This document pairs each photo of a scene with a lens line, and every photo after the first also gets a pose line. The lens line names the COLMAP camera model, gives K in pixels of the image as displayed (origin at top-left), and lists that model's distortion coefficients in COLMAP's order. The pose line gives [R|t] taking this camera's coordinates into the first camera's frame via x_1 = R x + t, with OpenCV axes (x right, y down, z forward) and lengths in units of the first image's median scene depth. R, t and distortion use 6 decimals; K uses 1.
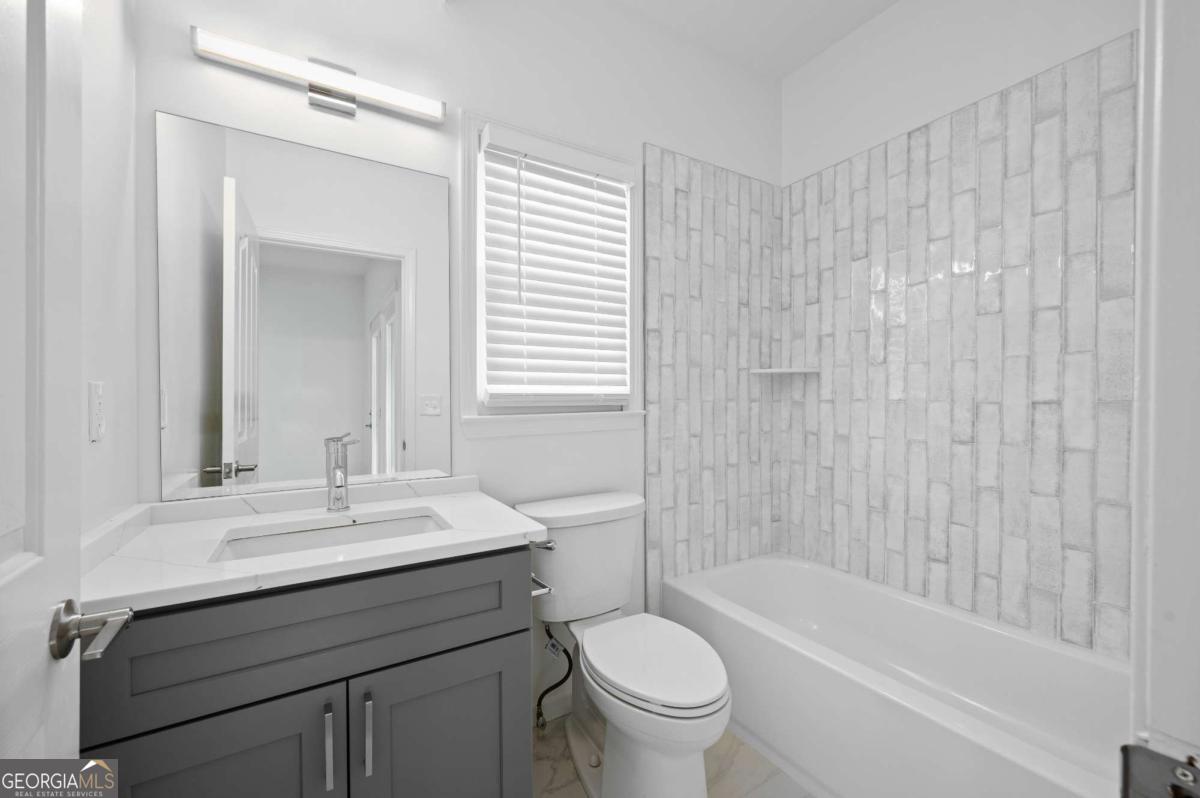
lens RADIAL K [[484.0, 0, 604.8], [0, 484.0, 399.5], [0, 0, 1]] dist [0.001164, 0.000125]
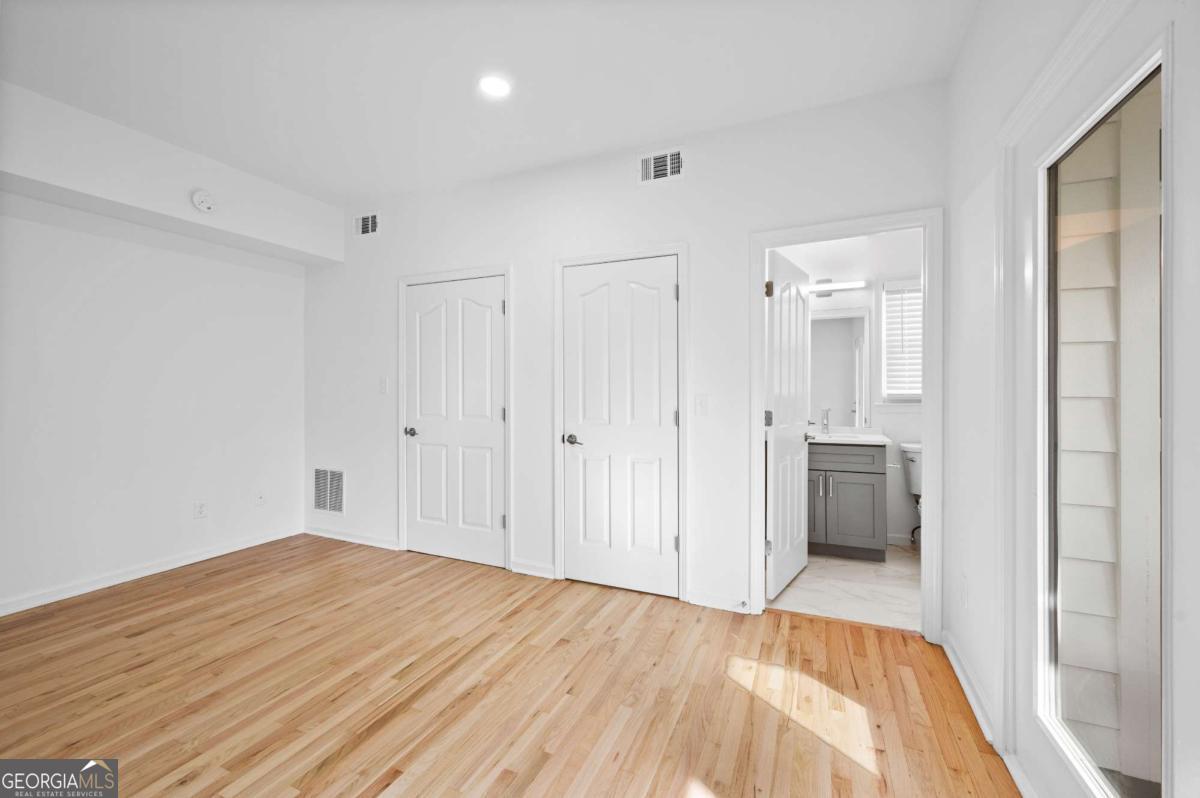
lens RADIAL K [[484.0, 0, 601.8], [0, 484.0, 390.8], [0, 0, 1]] dist [0.001164, 0.000125]
pose [[0.566258, -0.000338, -0.824228, 0.667363], [-0.001119, 0.999999, -0.001179, -0.016130], [0.824228, 0.001590, 0.566256, -1.081232]]
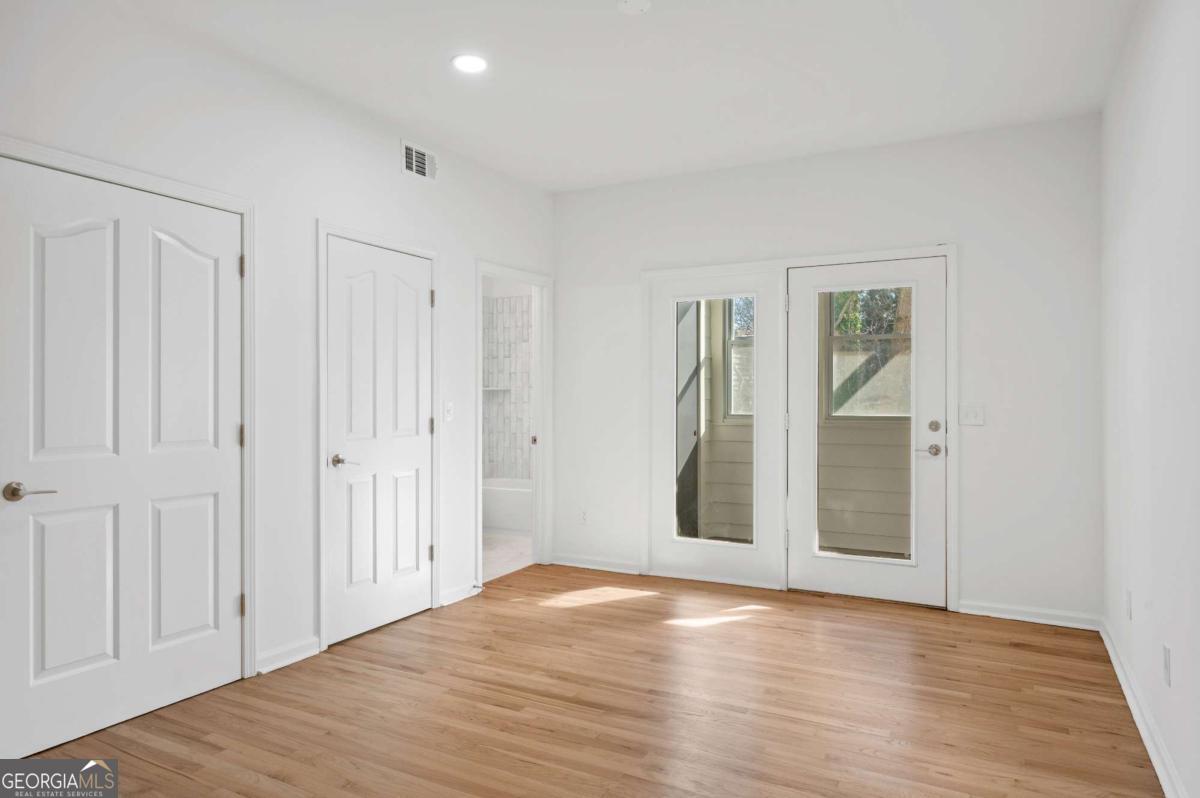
lens RADIAL K [[736.8, 0, 596.8], [0, 736.8, 399.0], [0, 0, 1]] dist [-0.000655, 0.001249]
pose [[0.870600, -0.004521, 0.491970, -0.850659], [0.005599, 0.999984, -0.000718, -0.010306], [-0.491959, 0.003380, 0.870612, -2.084072]]
